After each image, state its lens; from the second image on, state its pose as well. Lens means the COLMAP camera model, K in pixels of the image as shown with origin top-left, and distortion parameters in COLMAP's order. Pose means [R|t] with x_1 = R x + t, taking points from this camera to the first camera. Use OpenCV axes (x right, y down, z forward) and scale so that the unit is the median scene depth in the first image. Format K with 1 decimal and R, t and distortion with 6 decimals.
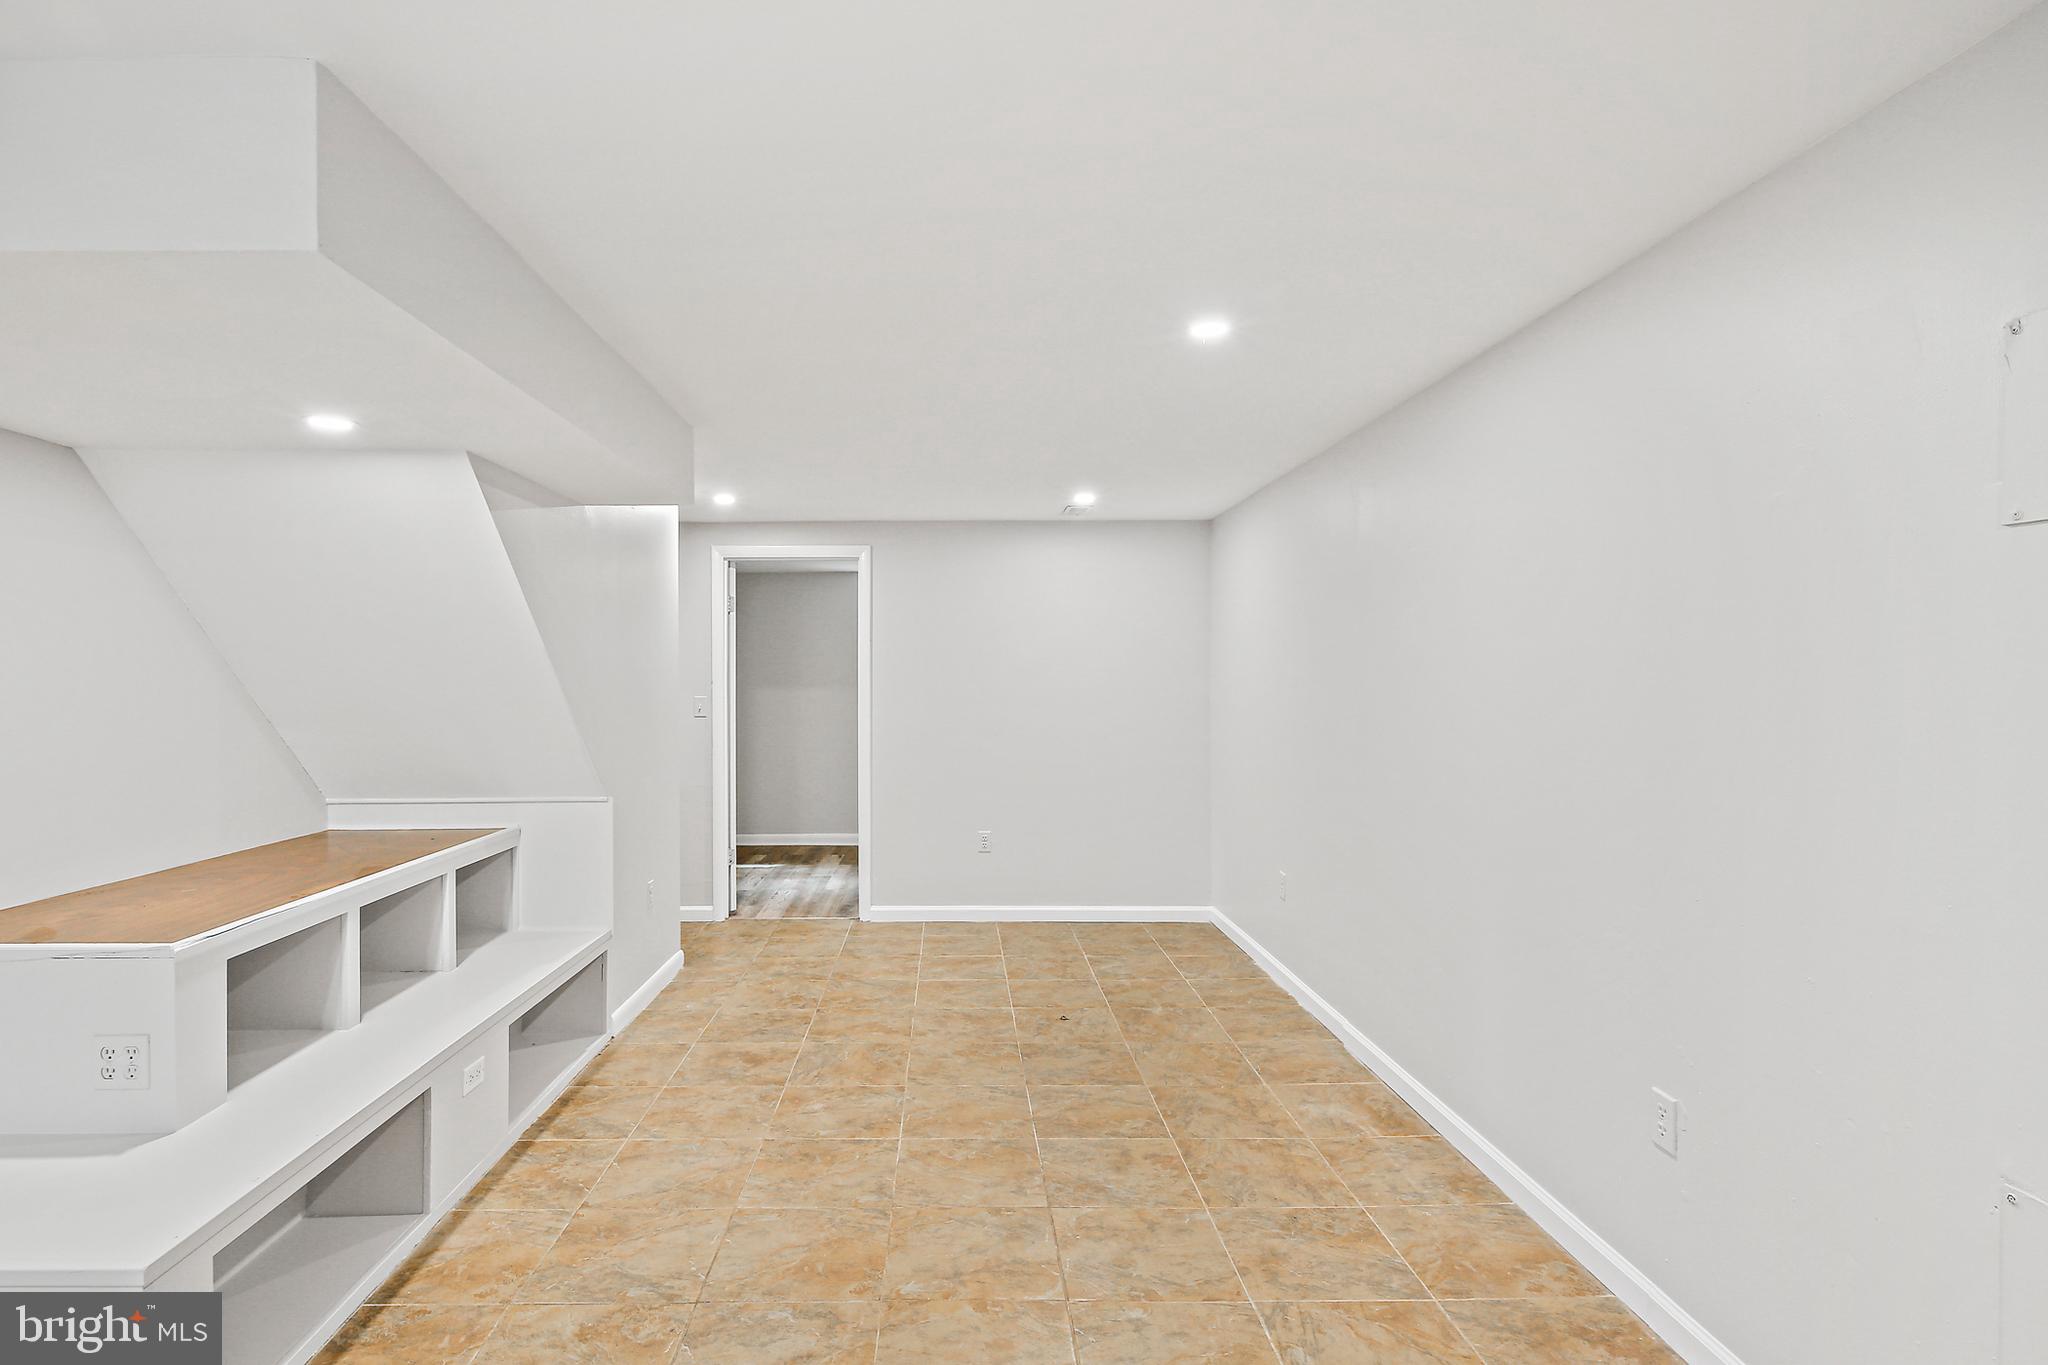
lens RADIAL K [[1094.8, 0, 1019.0], [0, 1094.8, 682.1], [0, 0, 1]] dist [0.004621, -0.003059]
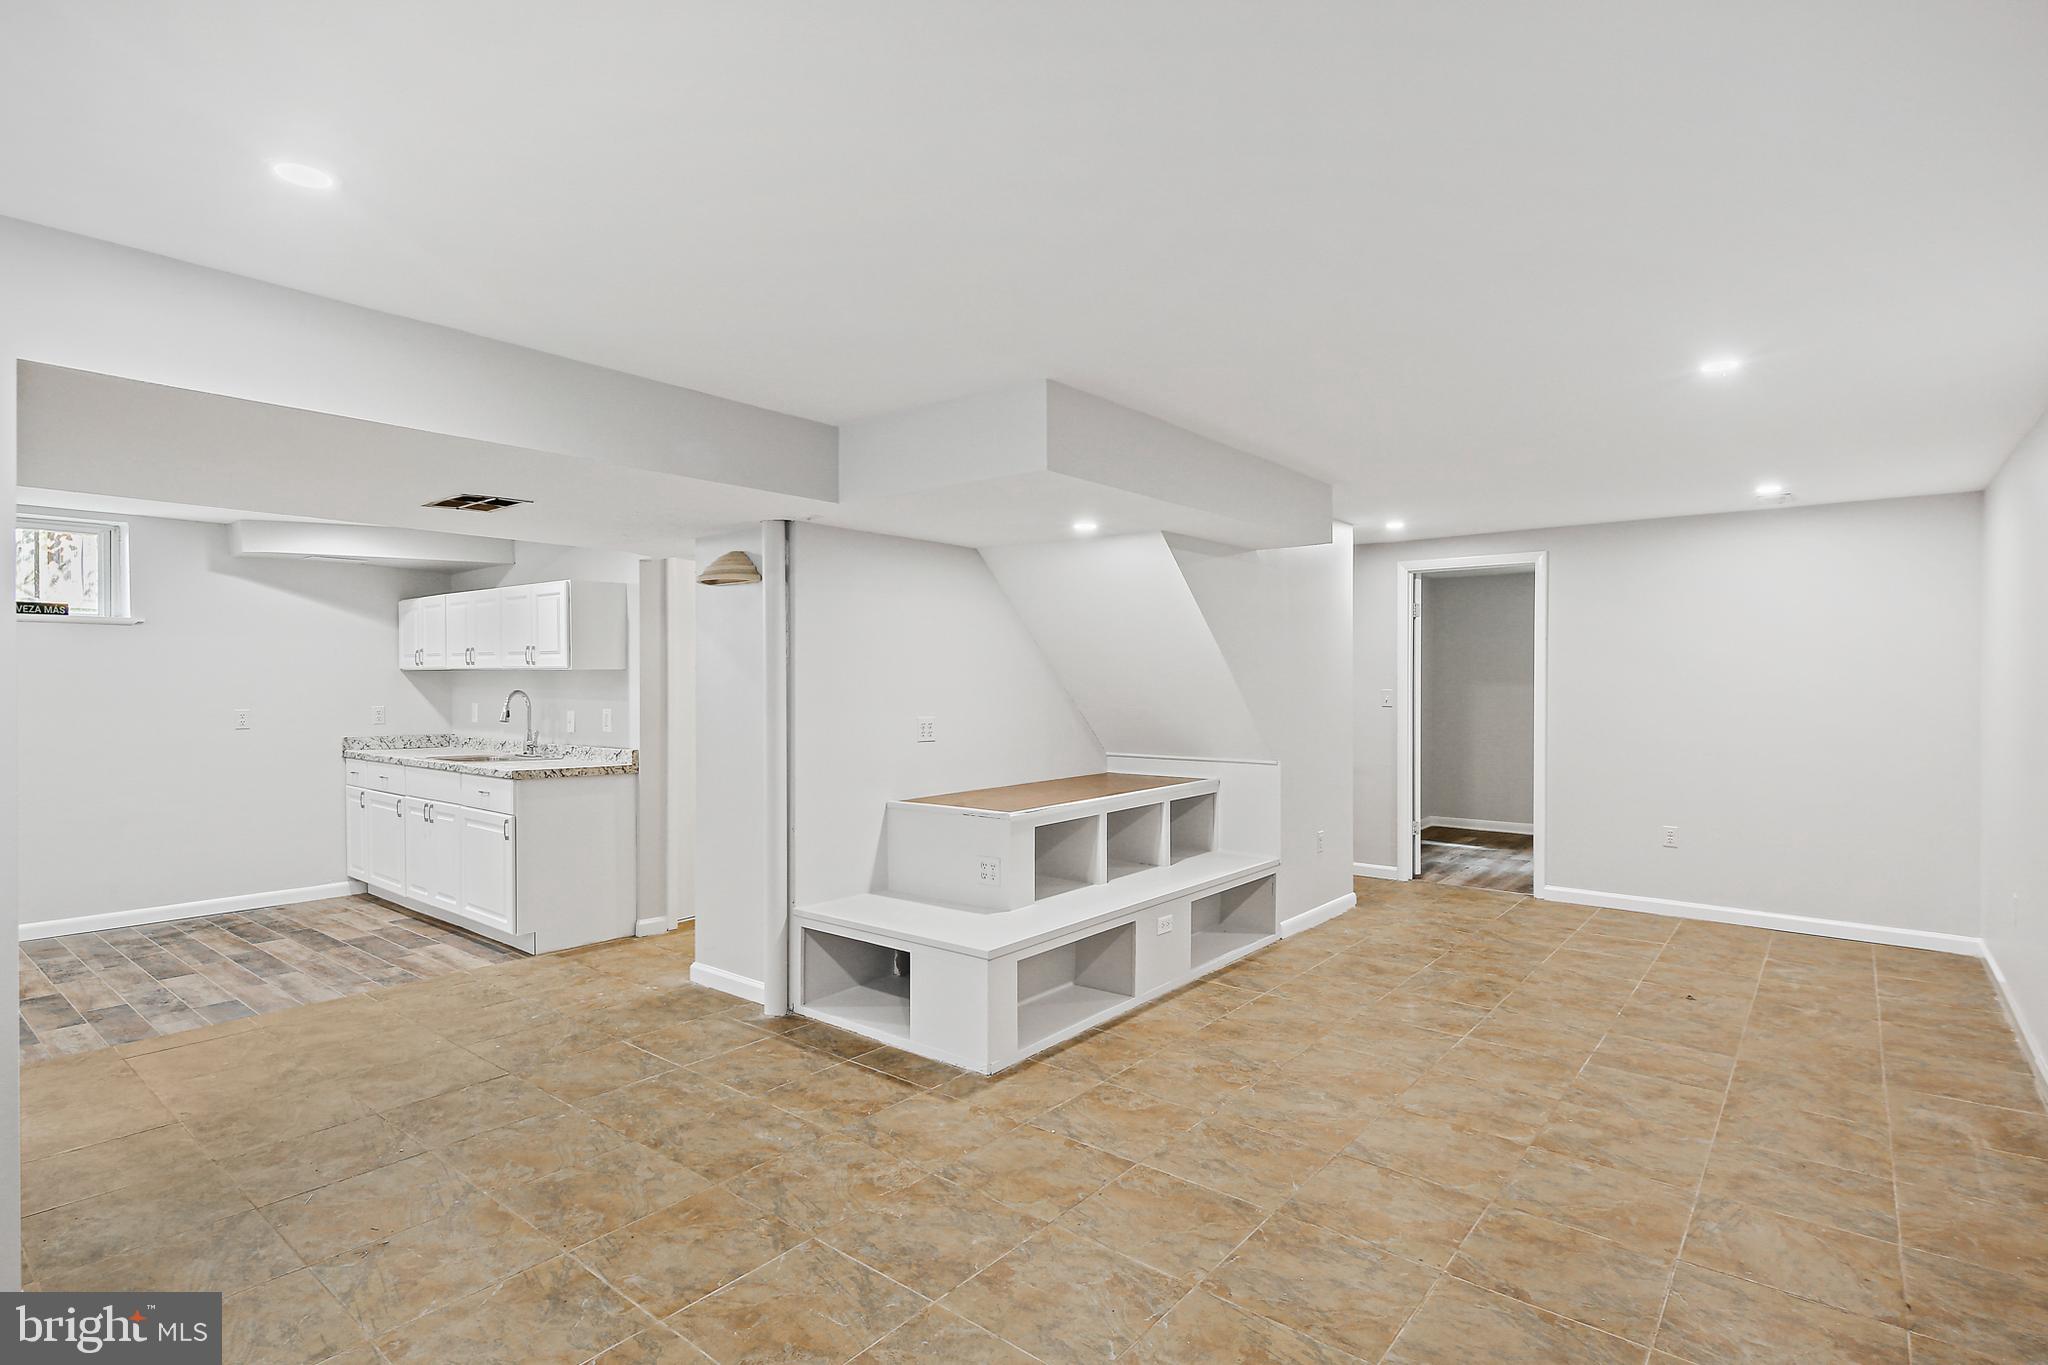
lens RADIAL K [[1021.0, 0, 1025.9], [0, 1021.0, 686.4], [0, 0, 1]] dist [0.017702, -0.008700]
pose [[0.771736, 0.006523, -0.635910, 0.226918], [-0.001948, 0.999967, 0.007894, 0.003062], [0.635940, -0.004854, 0.771723, -0.211573]]
